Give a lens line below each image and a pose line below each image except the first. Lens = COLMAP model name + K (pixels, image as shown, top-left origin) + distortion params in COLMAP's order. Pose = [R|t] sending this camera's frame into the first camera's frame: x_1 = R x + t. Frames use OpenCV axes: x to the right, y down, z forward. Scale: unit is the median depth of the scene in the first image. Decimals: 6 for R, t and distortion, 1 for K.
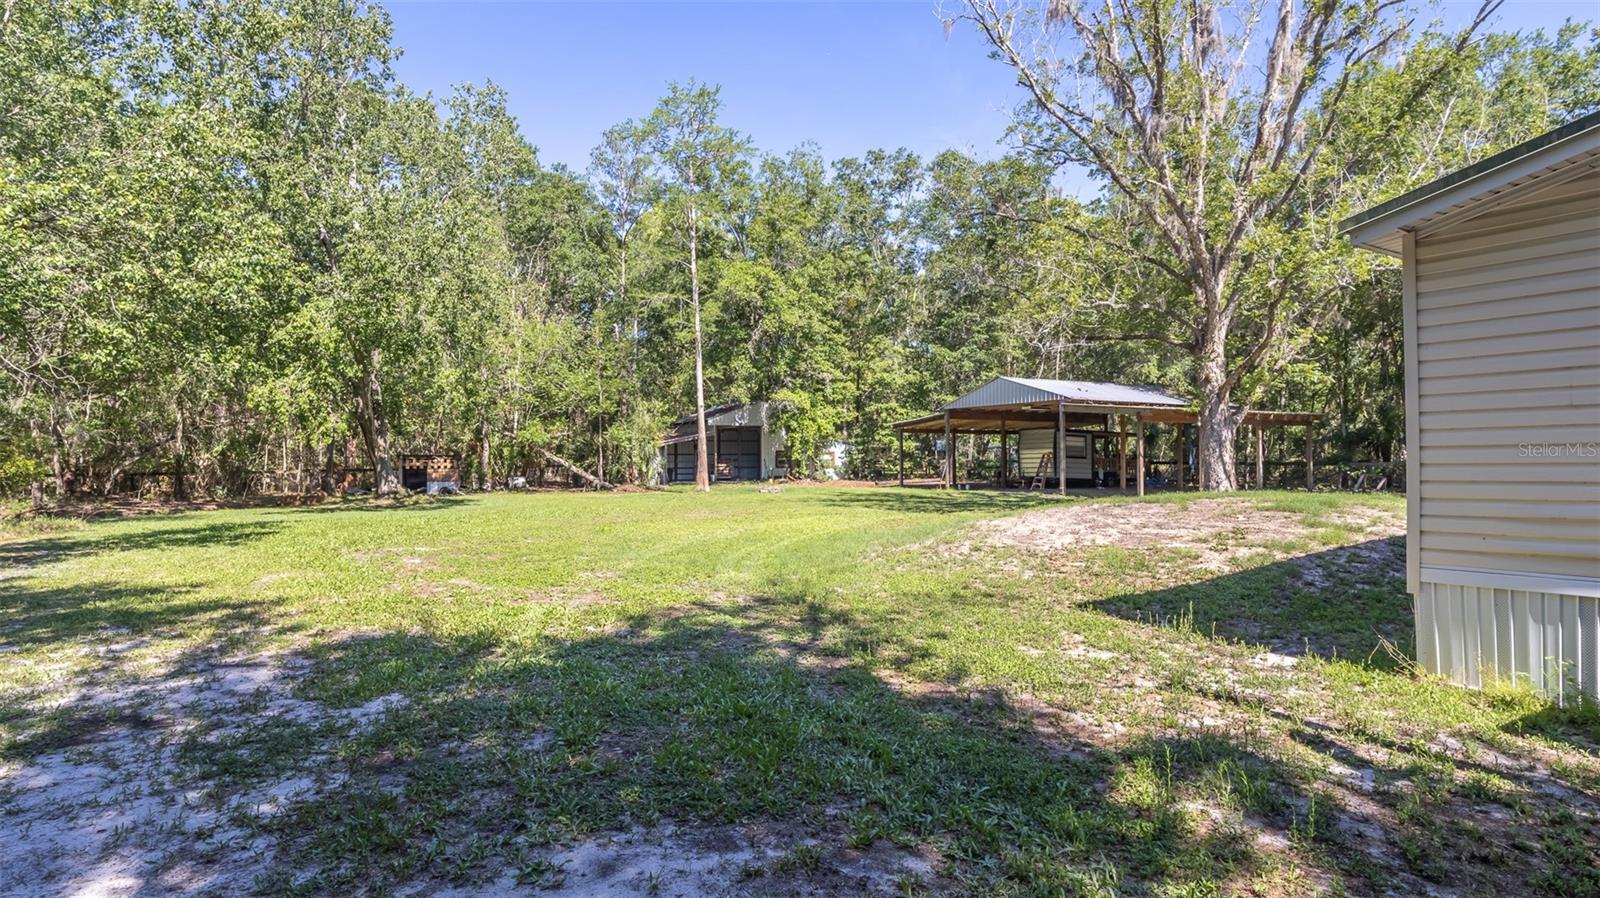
lens RADIAL K [[880.8, 0, 800.0], [0, 880.8, 449.0], [0, 0, 1]] dist [0.002775, 0.000689]
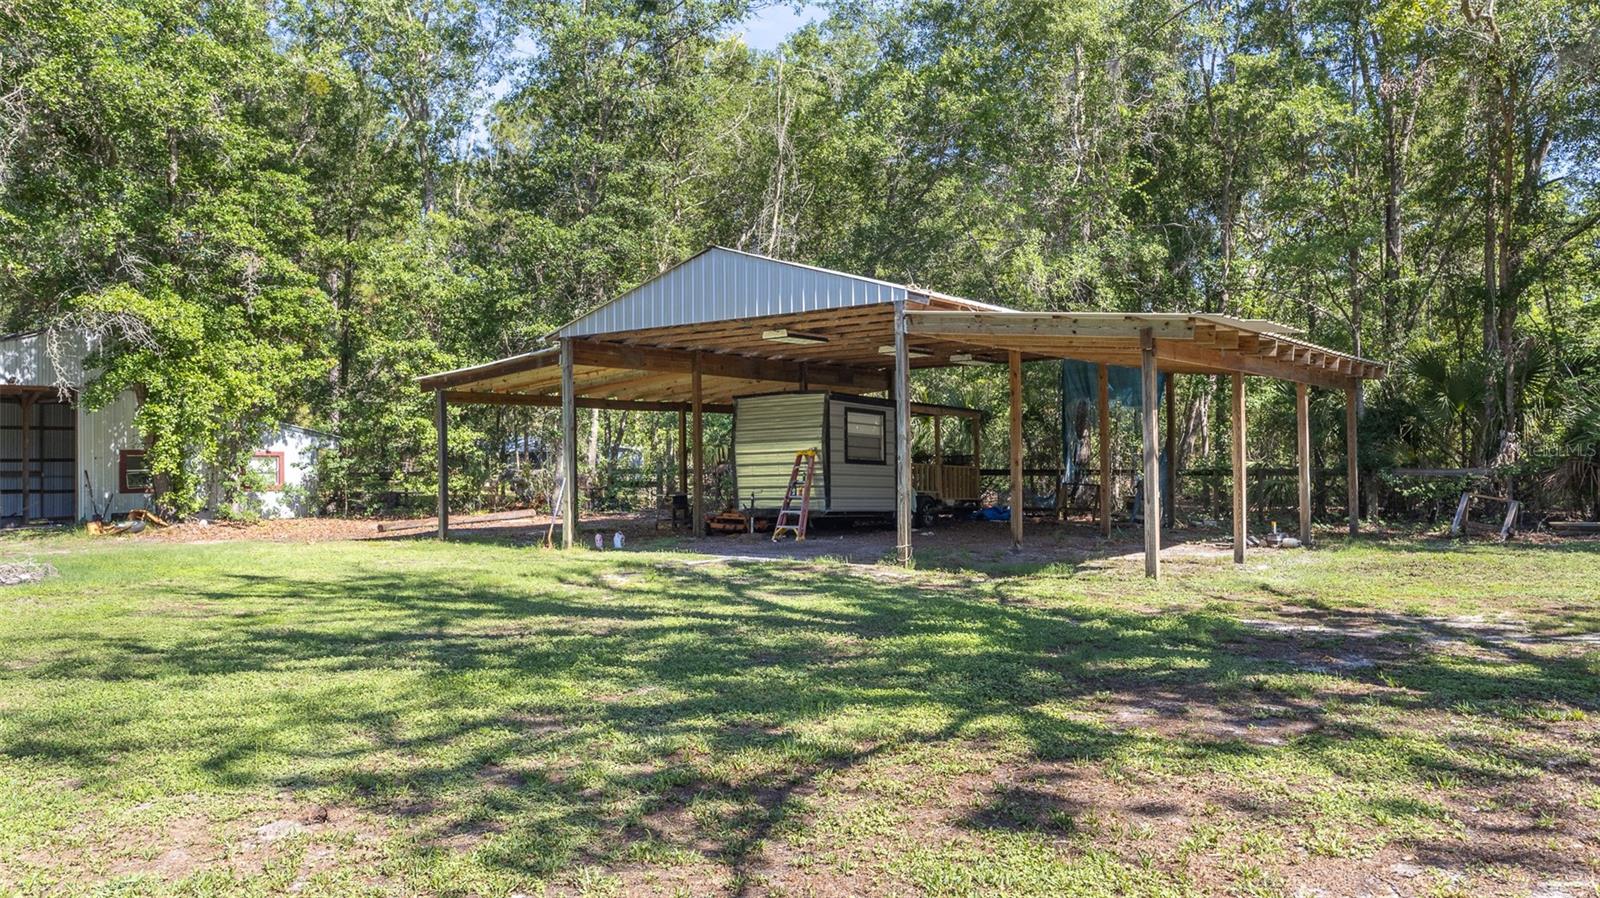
lens RADIAL K [[1242.8, 0, 802.4], [0, 1242.8, 425.0], [0, 0, 1]] dist [0.008724, 0.002855]
pose [[0.923595, 0.004123, 0.383347, 0.043166], [0.003976, 0.999785, -0.020332, 0.003069], [-0.383348, 0.020303, 0.923381, 0.365082]]
